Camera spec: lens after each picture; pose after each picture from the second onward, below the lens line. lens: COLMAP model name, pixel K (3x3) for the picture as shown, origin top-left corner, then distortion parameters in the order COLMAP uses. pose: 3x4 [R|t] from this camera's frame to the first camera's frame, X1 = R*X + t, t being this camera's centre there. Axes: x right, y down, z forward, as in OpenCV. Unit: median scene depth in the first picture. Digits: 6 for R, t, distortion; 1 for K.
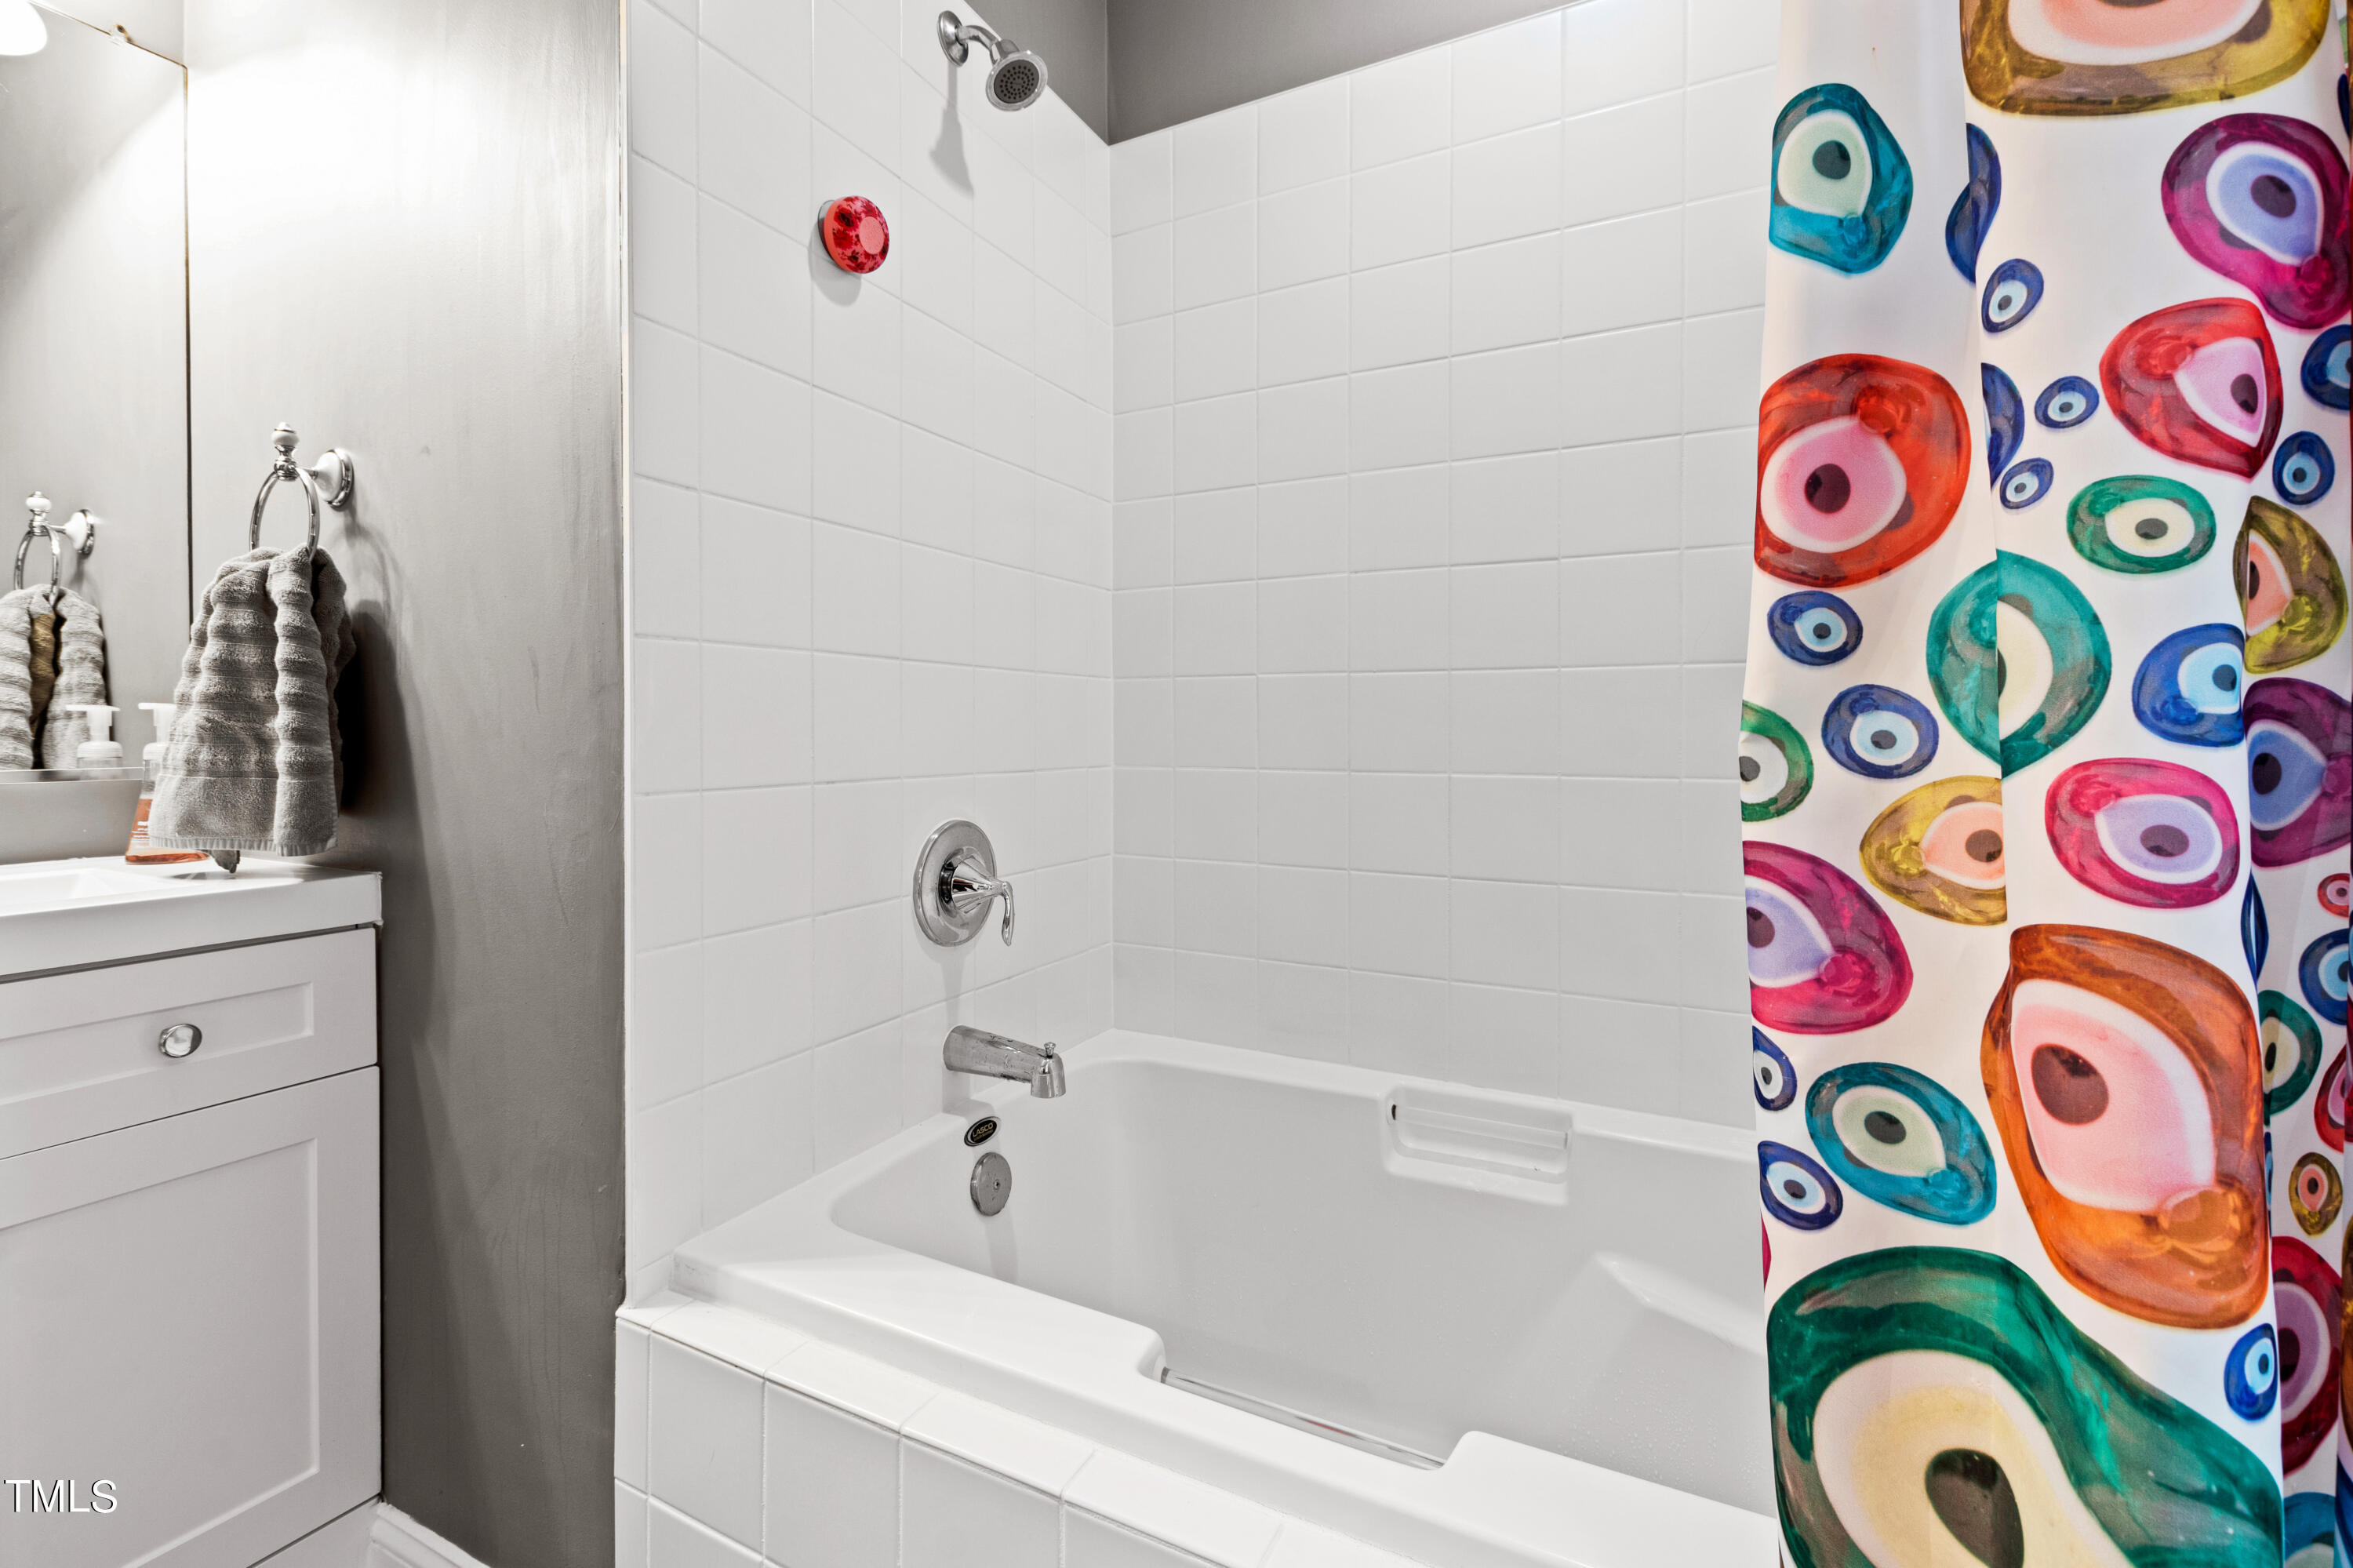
lens RADIAL K [[1040.7, 0, 1180.3], [0, 1040.7, 760.6], [0, 0, 1]] dist [0.006578, -0.003060]
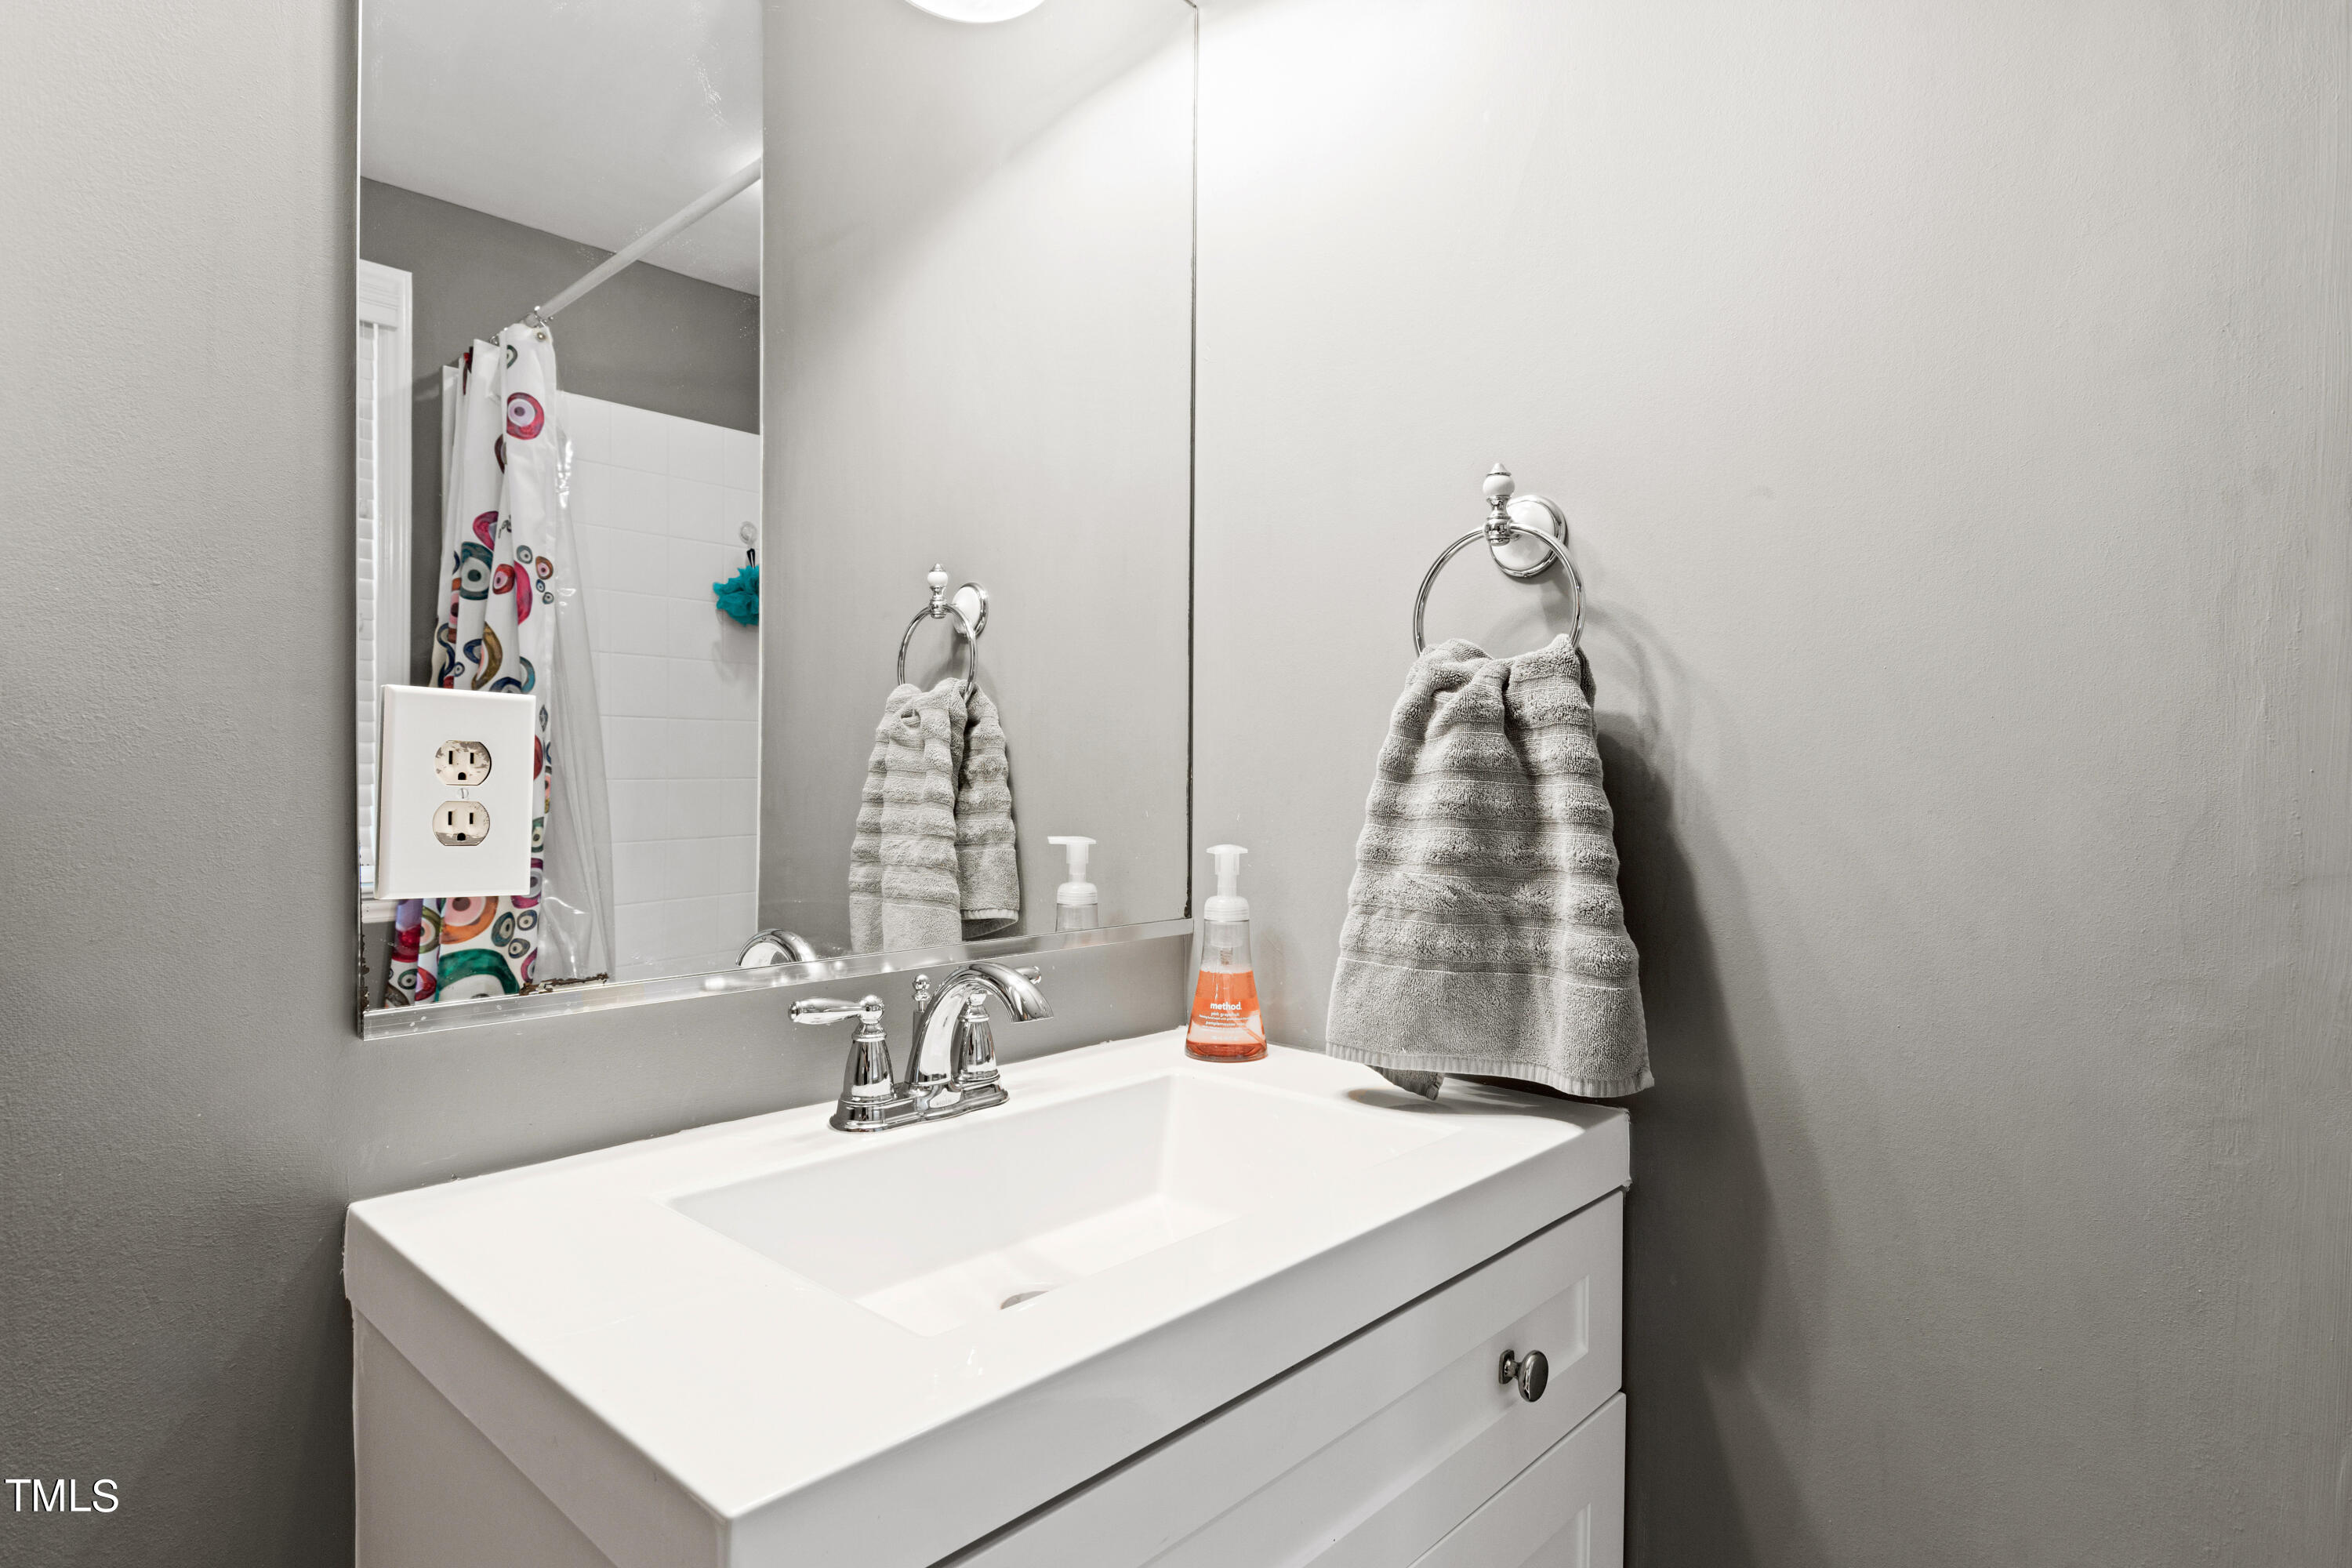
lens RADIAL K [[1264.3, 0, 1174.8], [0, 1264.3, 788.3], [0, 0, 1]] dist [0.002230, 0.000175]
pose [[0.967020, 0.005154, -0.254648, -0.850567], [-0.008974, 0.999864, -0.013845, -0.089935], [0.254542, 0.015673, 0.966935, 0.120451]]
